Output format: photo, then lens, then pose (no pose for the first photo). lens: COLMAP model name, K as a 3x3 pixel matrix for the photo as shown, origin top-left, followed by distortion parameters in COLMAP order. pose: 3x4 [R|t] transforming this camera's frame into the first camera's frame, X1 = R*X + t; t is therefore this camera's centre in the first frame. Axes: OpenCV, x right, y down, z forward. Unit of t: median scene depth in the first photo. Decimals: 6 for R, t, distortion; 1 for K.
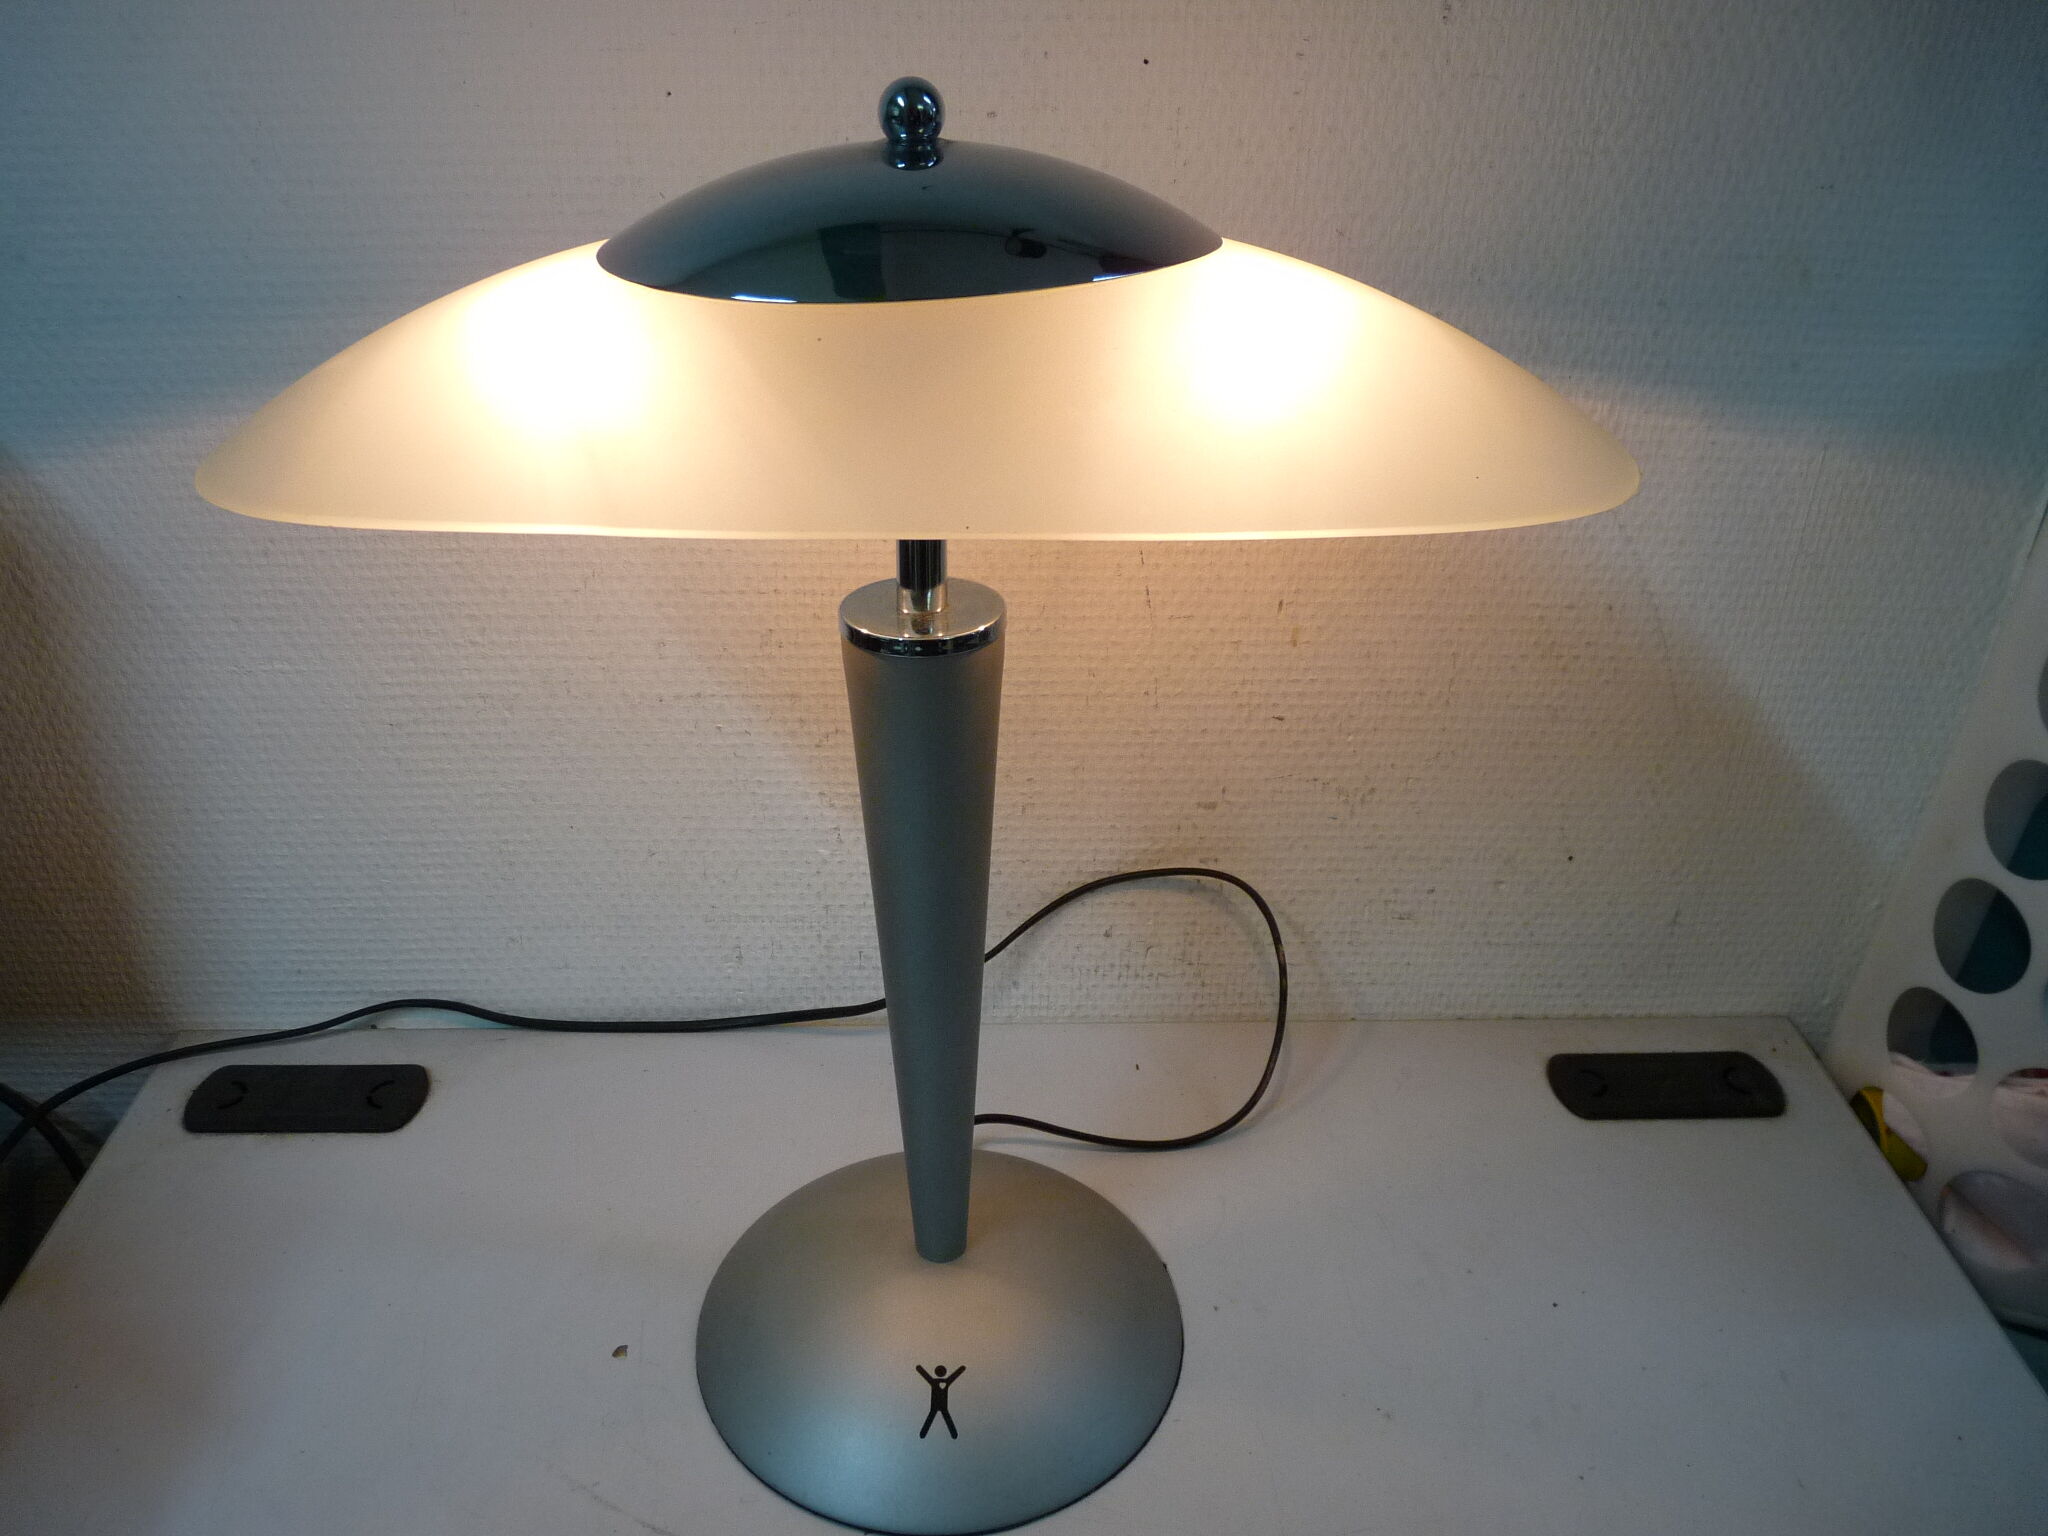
lens RADIAL K [[1648.6, 0, 1019.0], [0, 1648.6, 782.3], [0, 0, 1]] dist [-0.006765, -0.037898]
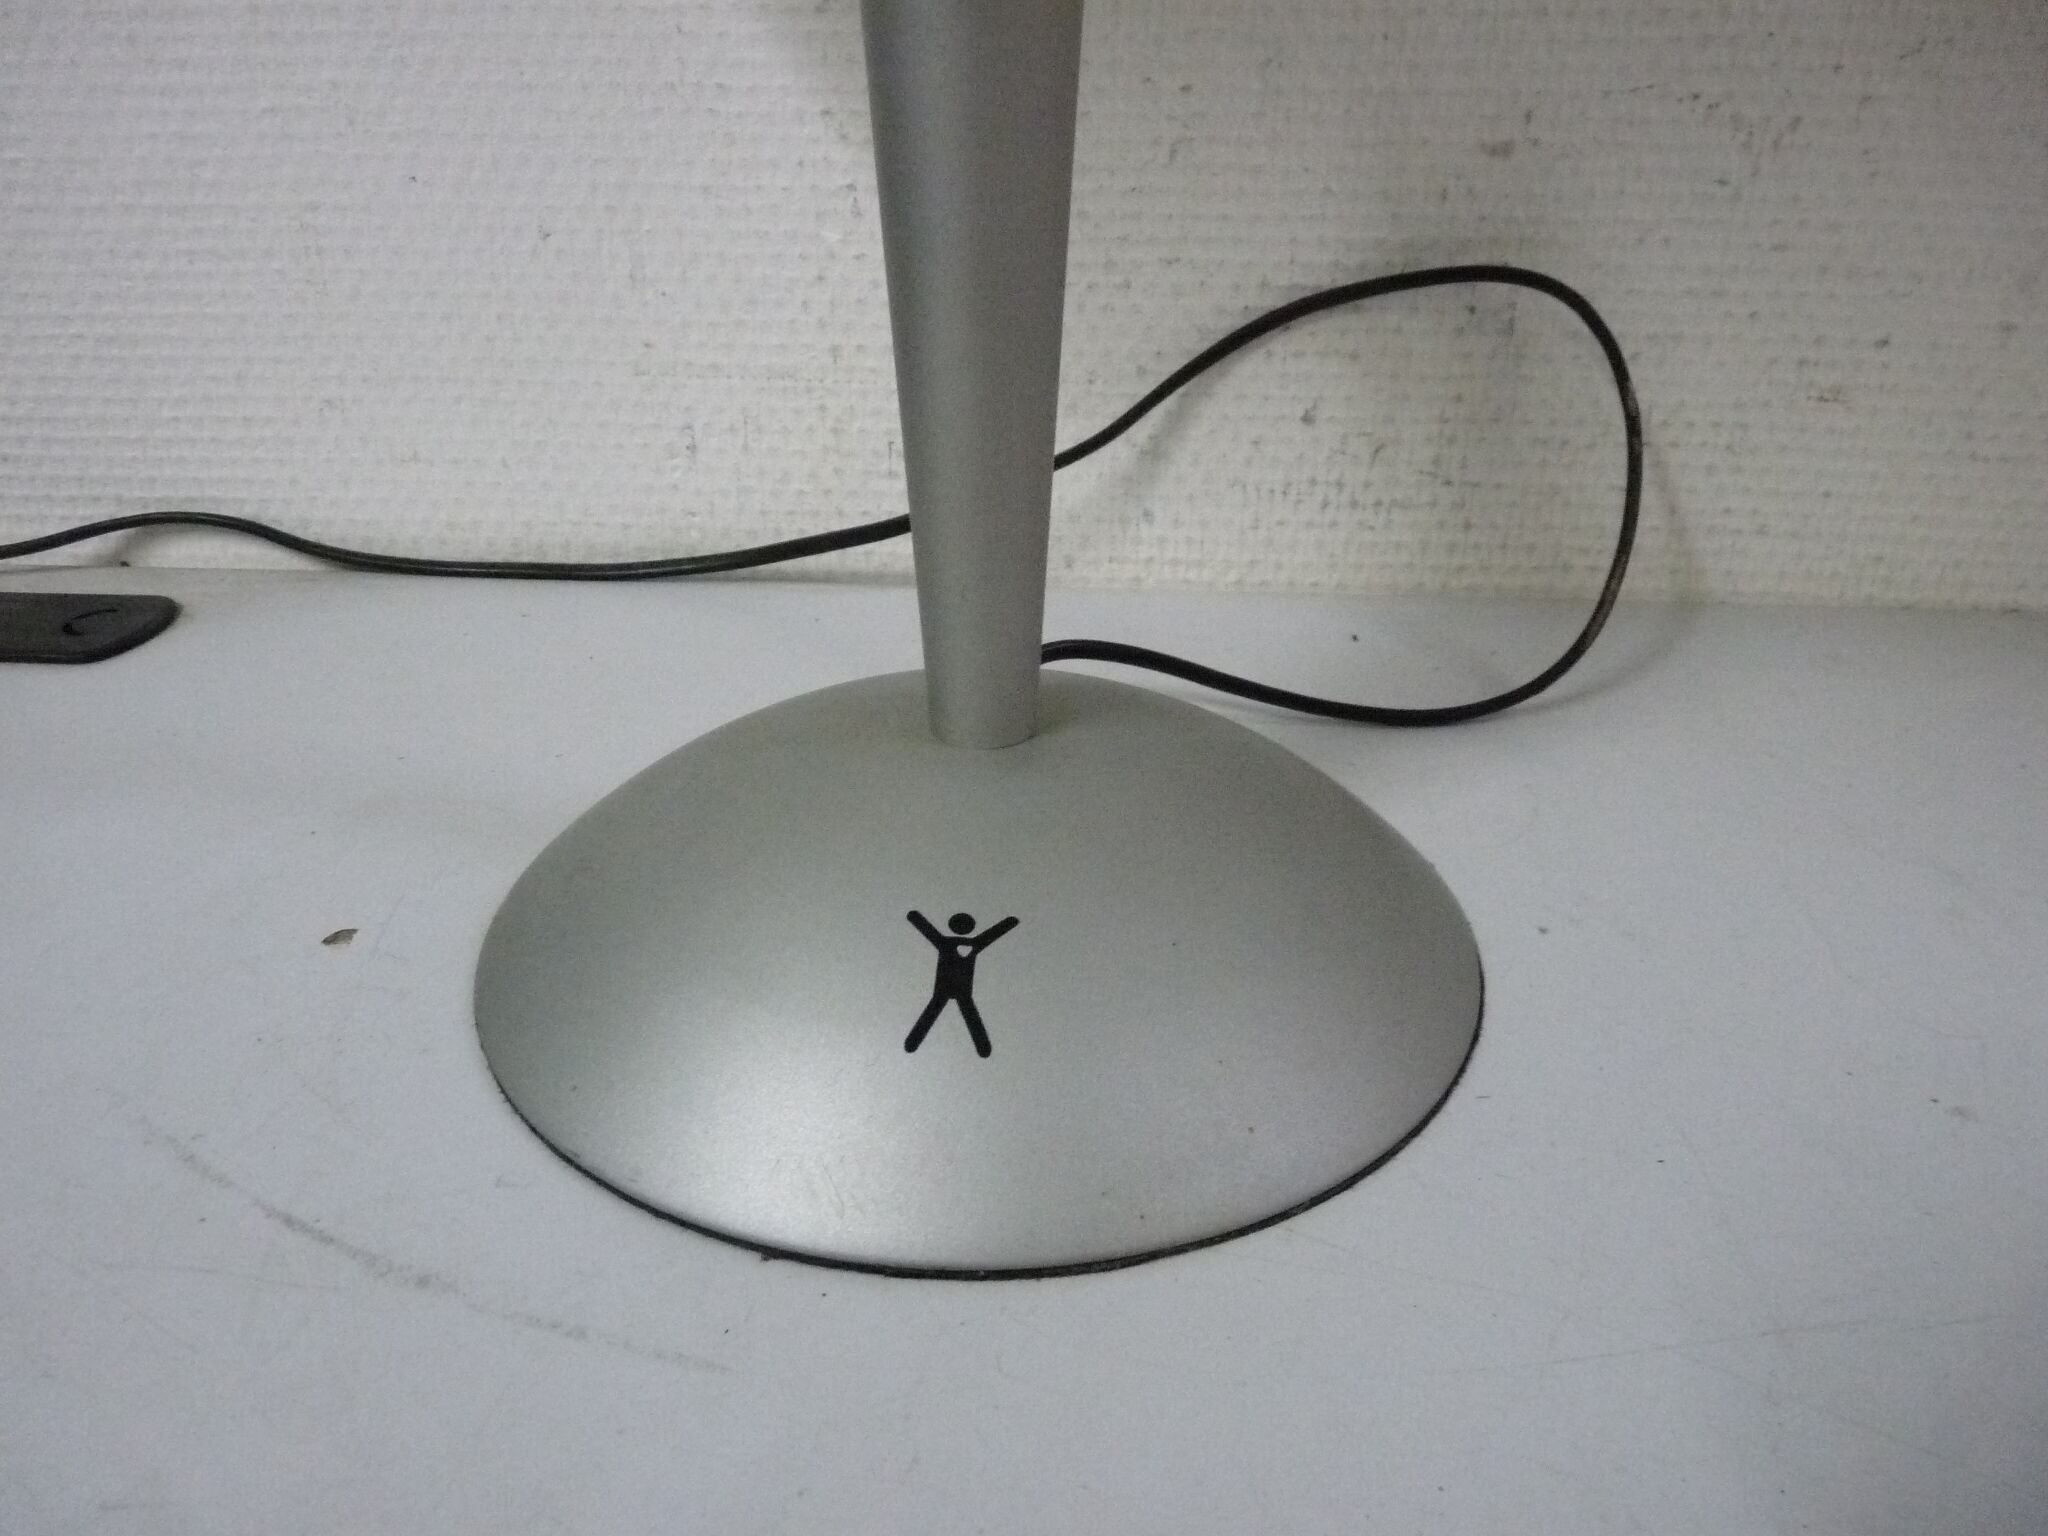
lens RADIAL K [[1648.6, 0, 1010.2], [0, 1648.6, 775.1], [0, 0, 1]] dist [-0.006765, -0.037898]
pose [[0.996051, 0.032390, -0.082662, 0.000695], [-0.036538, 0.998122, -0.049170, 0.267662], [0.080914, 0.051996, 0.995364, 0.438656]]
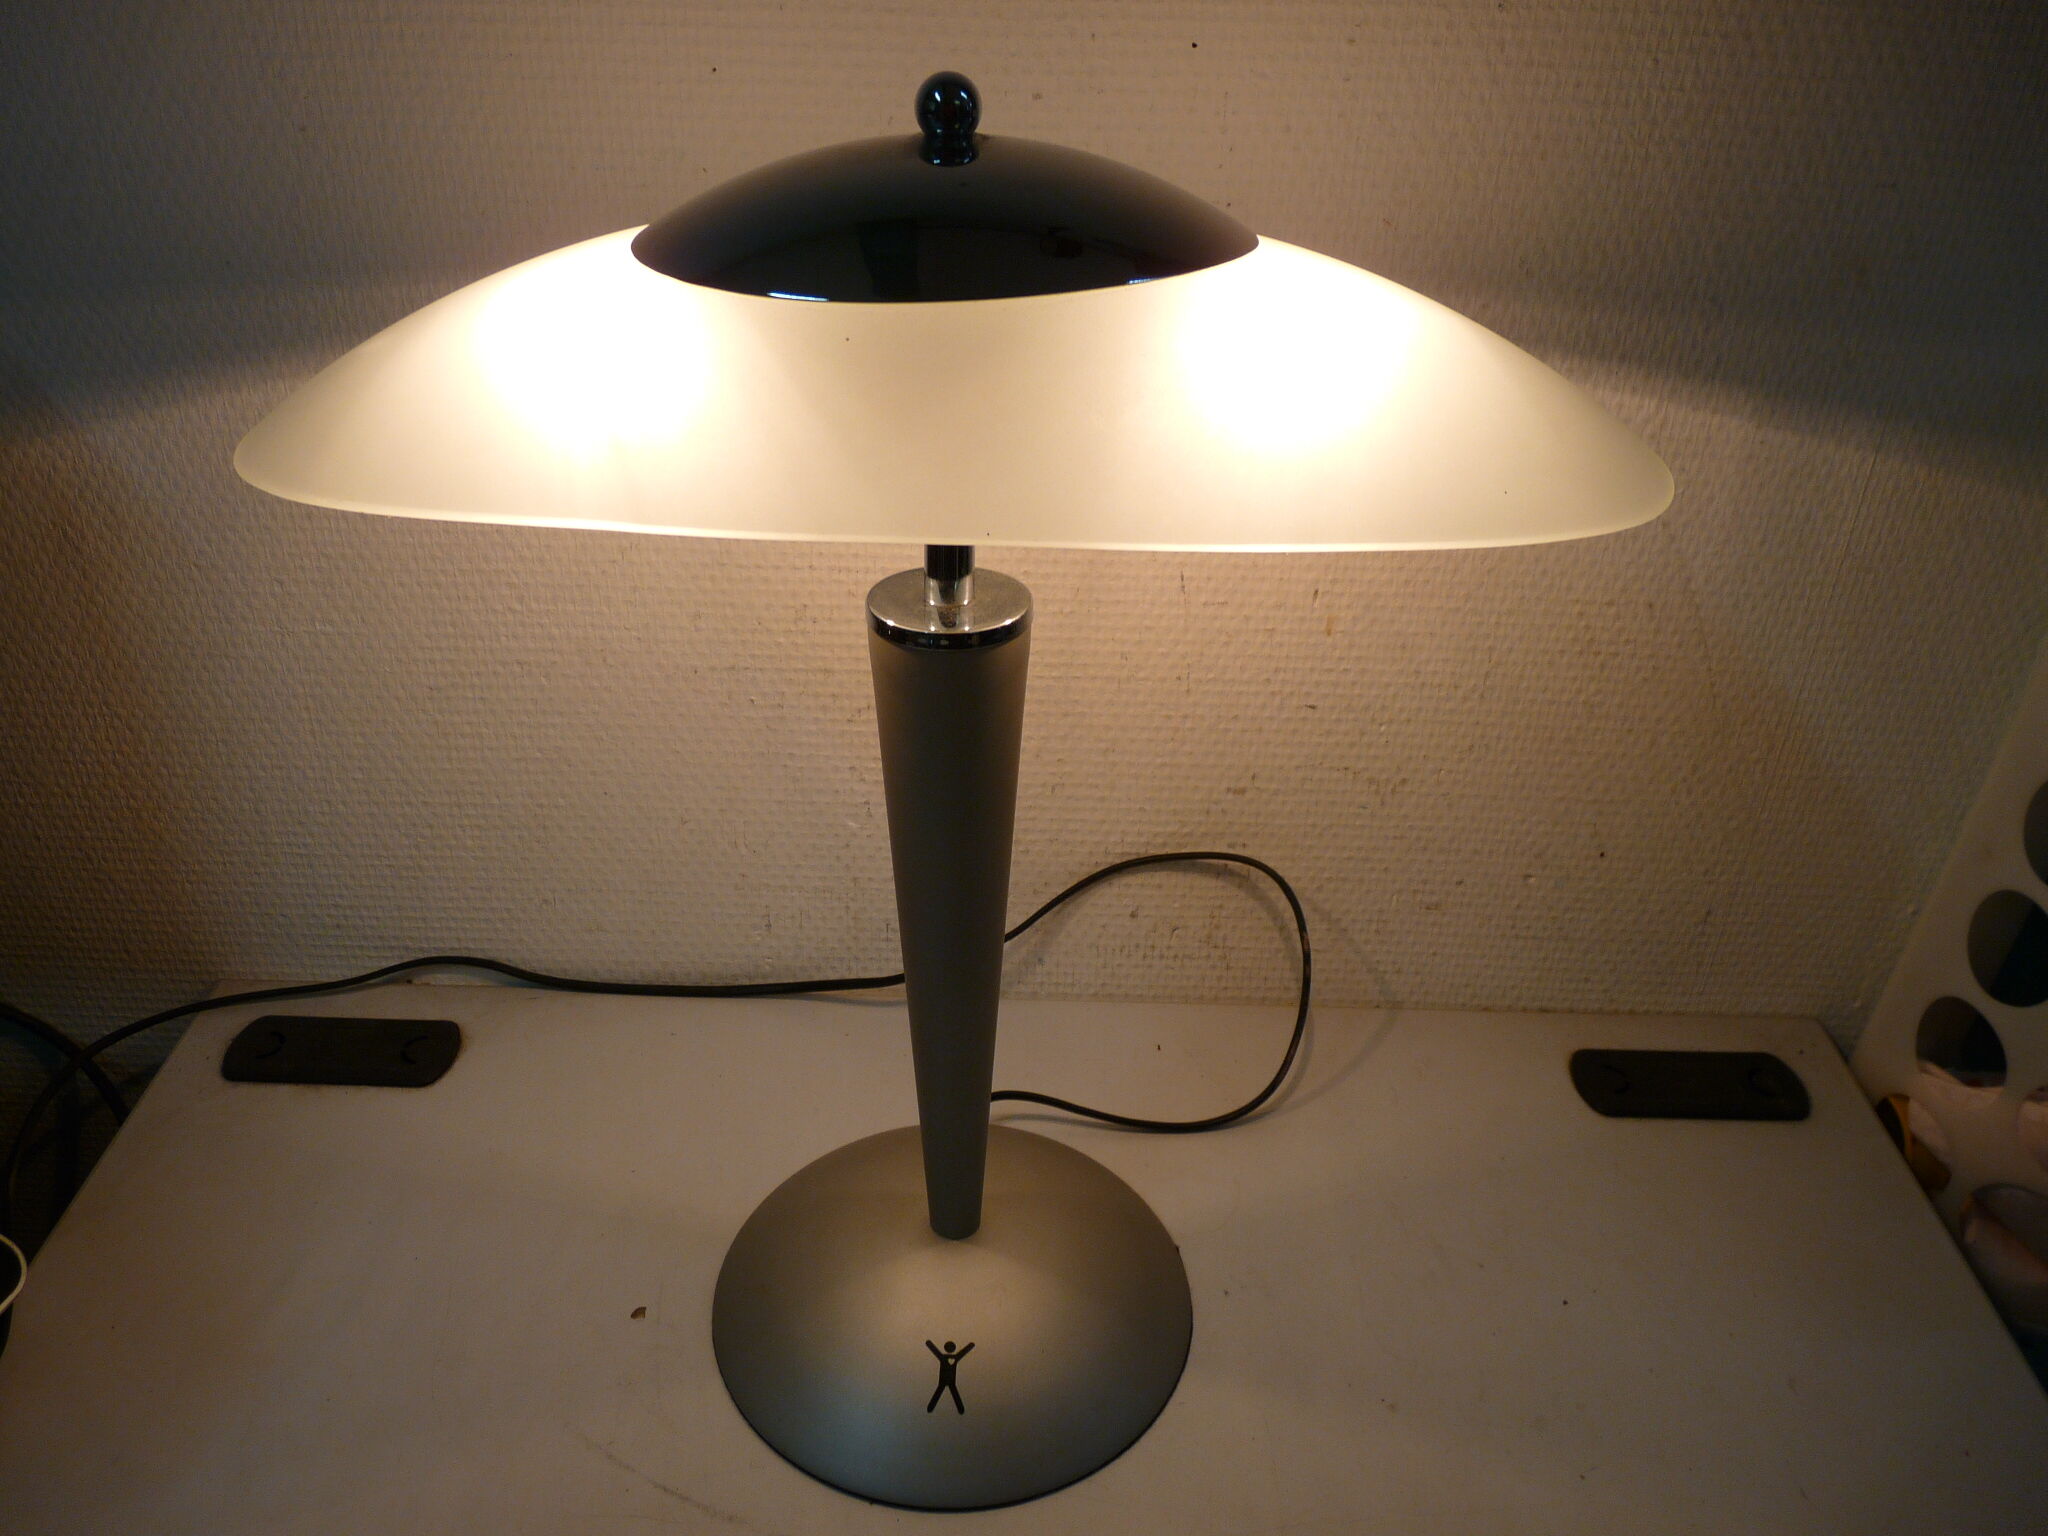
lens RADIAL K [[1648.6, 0, 1015.0], [0, 1648.6, 783.4], [0, 0, 1]] dist [-0.006765, -0.037898]
pose [[0.999092, 0.030111, -0.030141, 0.009975], [-0.029200, 0.999117, 0.030208, -0.017021], [0.031024, -0.029301, 0.999089, -0.002603]]
